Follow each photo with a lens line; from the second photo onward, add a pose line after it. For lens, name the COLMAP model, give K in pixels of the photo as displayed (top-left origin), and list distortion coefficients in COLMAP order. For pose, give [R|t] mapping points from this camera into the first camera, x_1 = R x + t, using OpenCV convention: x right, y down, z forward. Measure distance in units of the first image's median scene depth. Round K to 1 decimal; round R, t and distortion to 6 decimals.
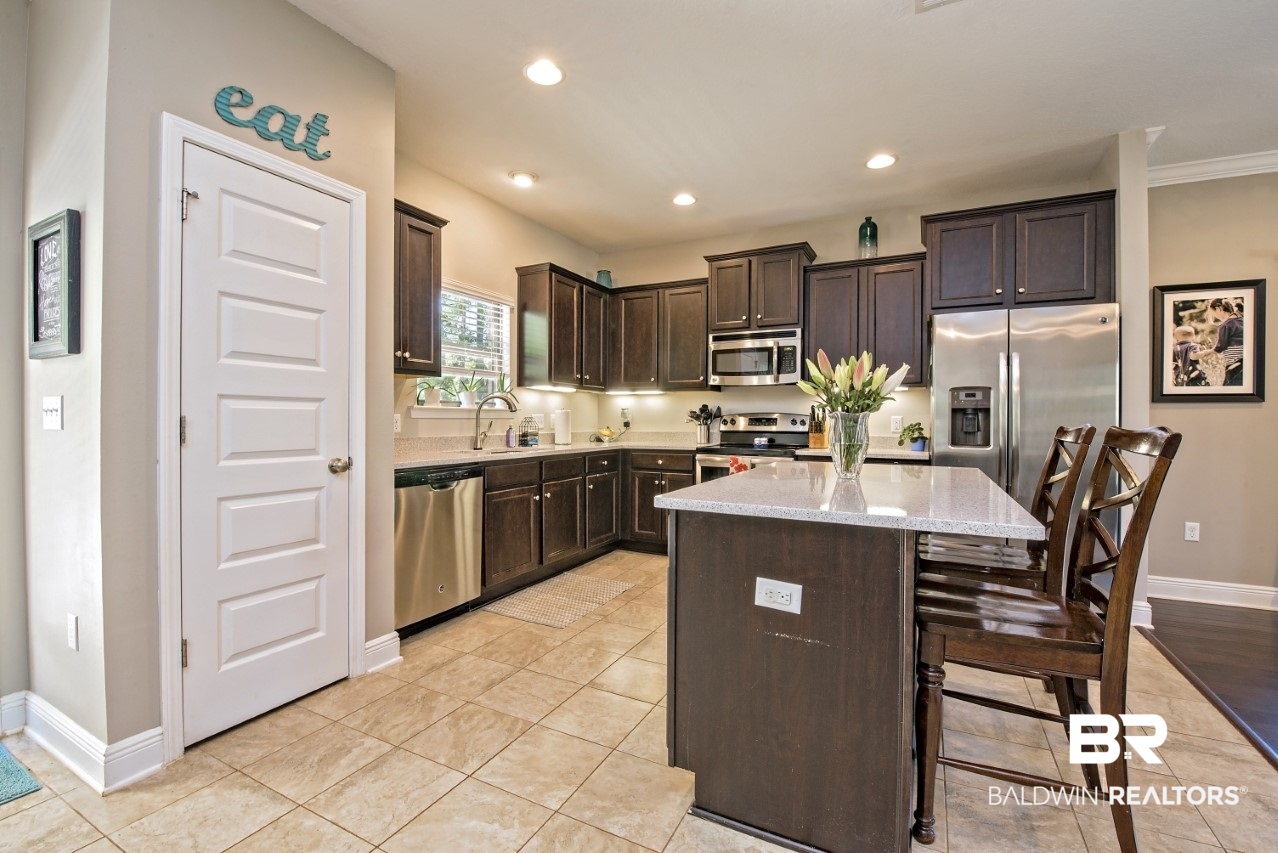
lens RADIAL K [[550.9, 0, 642.6], [0, 550.9, 420.6], [0, 0, 1]] dist [-0.007644, -0.004811]
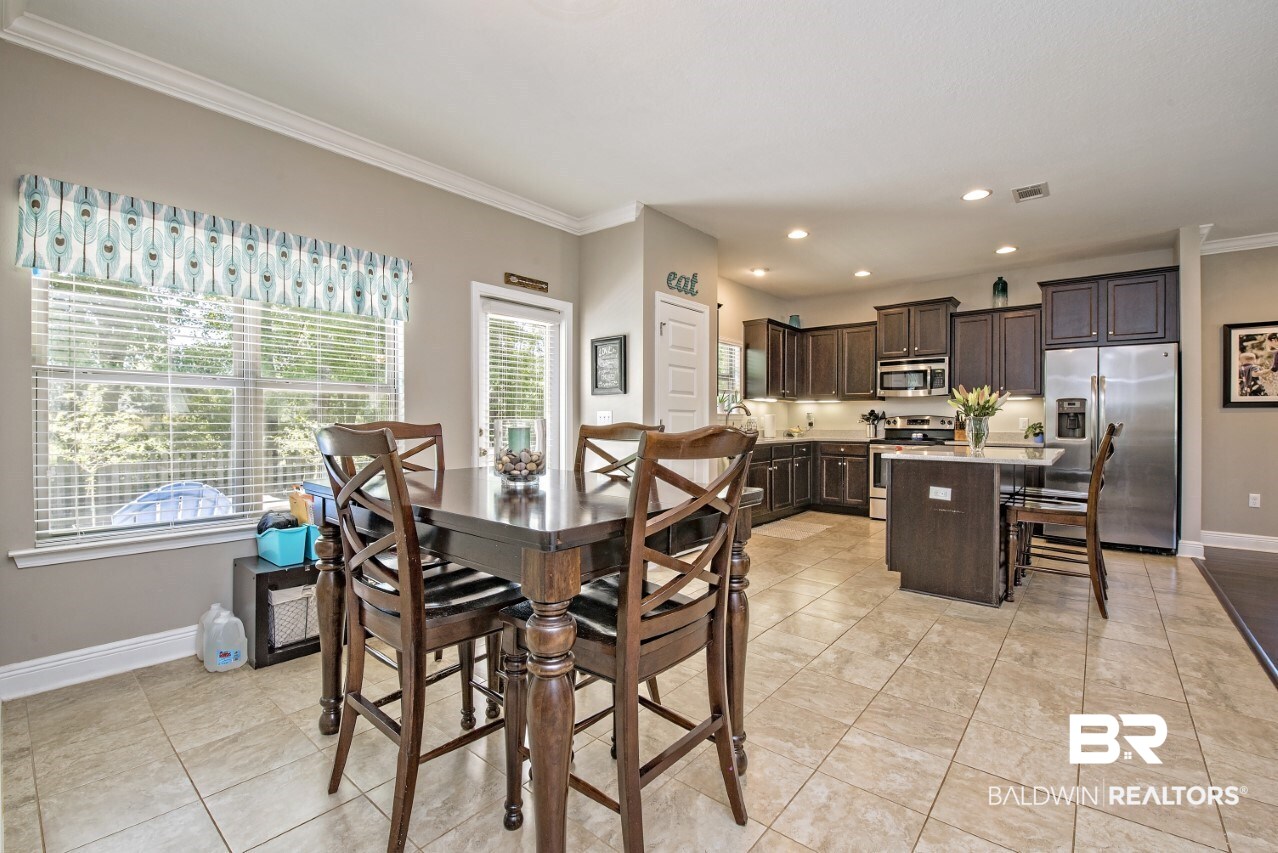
lens RADIAL K [[550.9, 0, 640.9], [0, 550.9, 422.5], [0, 0, 1]] dist [-0.007644, -0.004811]
pose [[0.974760, -0.001501, -0.223251, -0.169857], [0.001602, 0.999999, 0.000273, 0.001674], [0.223250, -0.000624, 0.974761, -0.562682]]
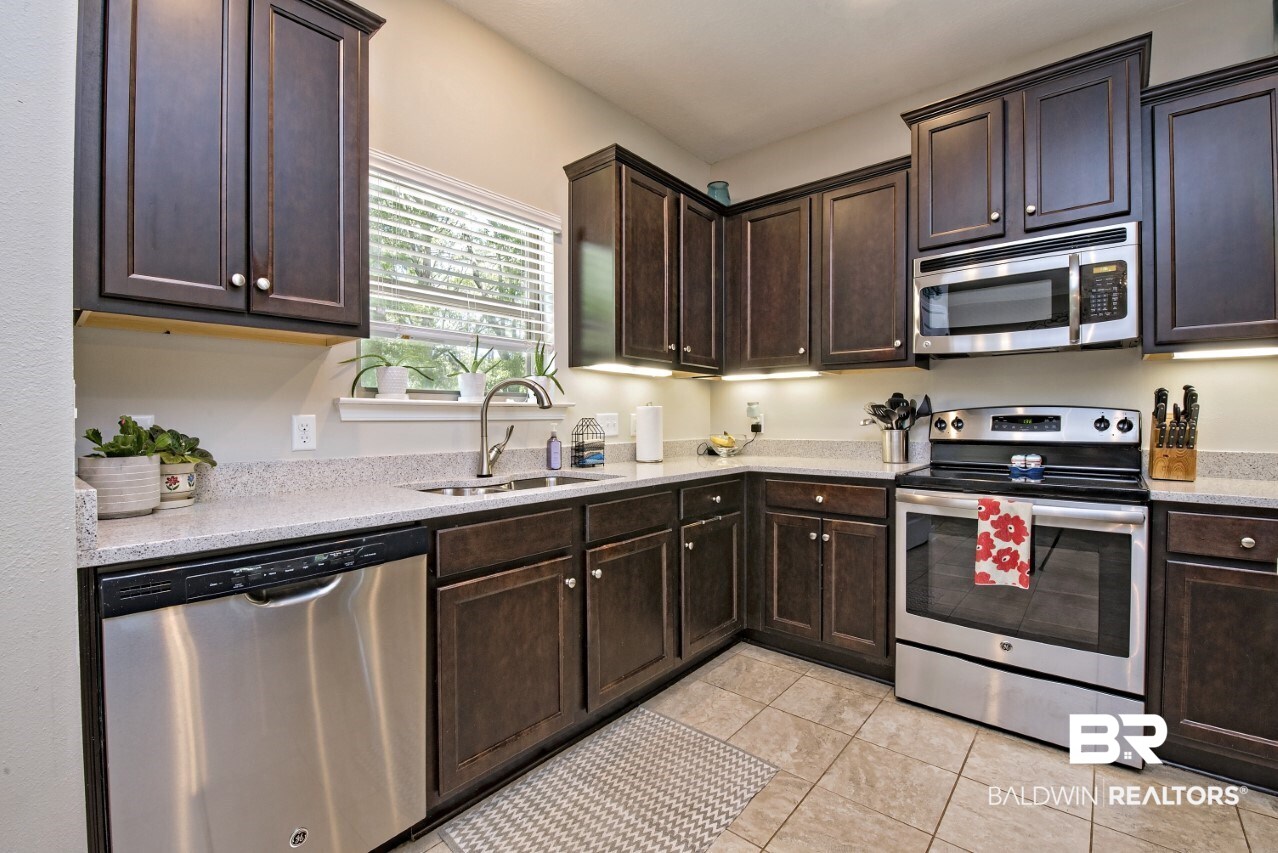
lens RADIAL K [[550.9, 0, 643.4], [0, 550.9, 423.2], [0, 0, 1]] dist [-0.007644, -0.004811]
pose [[0.973903, -0.005182, -0.226907, -0.014344], [0.006400, 0.999969, 0.004633, -0.003045], [0.226876, -0.005964, 0.973905, 0.451451]]
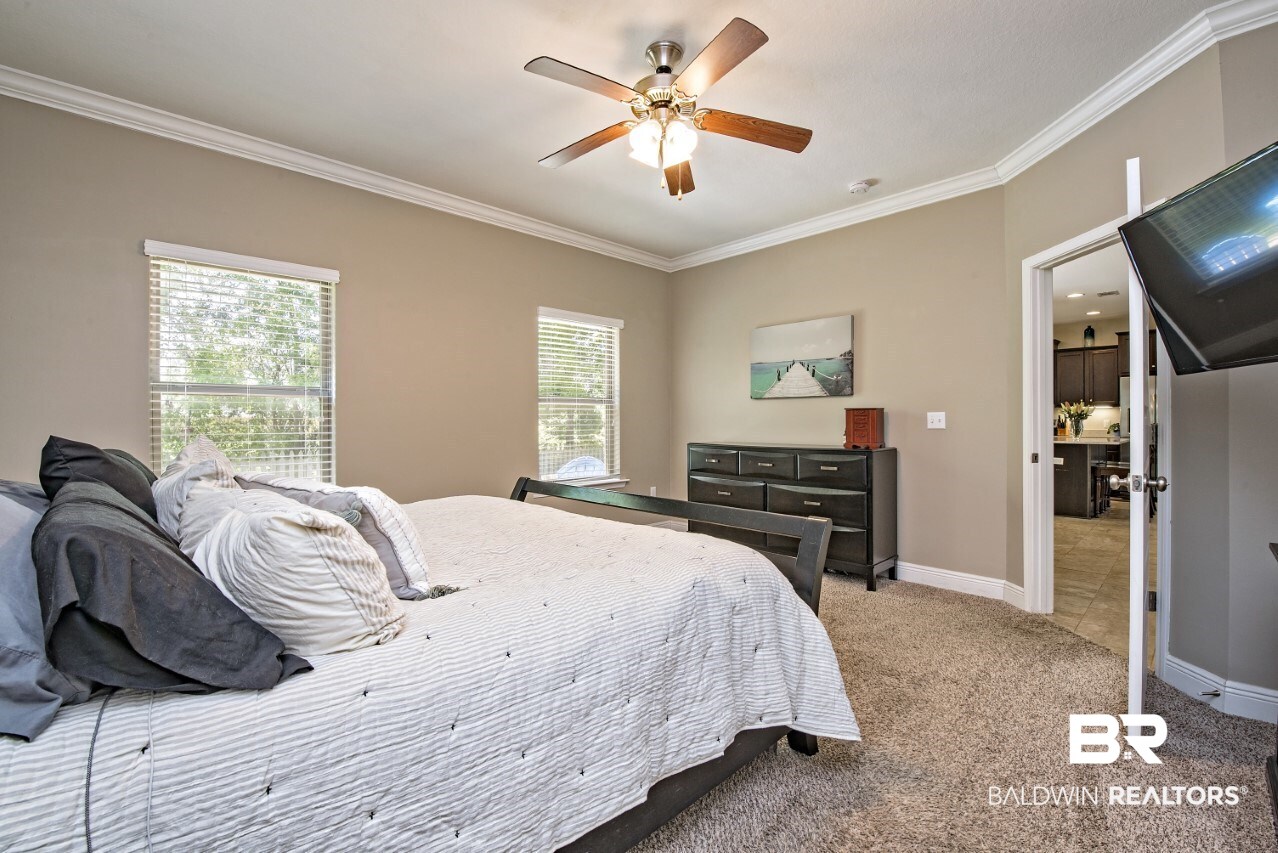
lens RADIAL K [[550.9, 0, 635.0], [0, 550.9, 422.3], [0, 0, 1]] dist [-0.007644, -0.004811]
pose [[0.943856, -0.004798, -0.330322, -0.531159], [0.003885, 0.999987, -0.003425, 0.001520], [0.330334, 0.001949, 0.943862, -1.517611]]
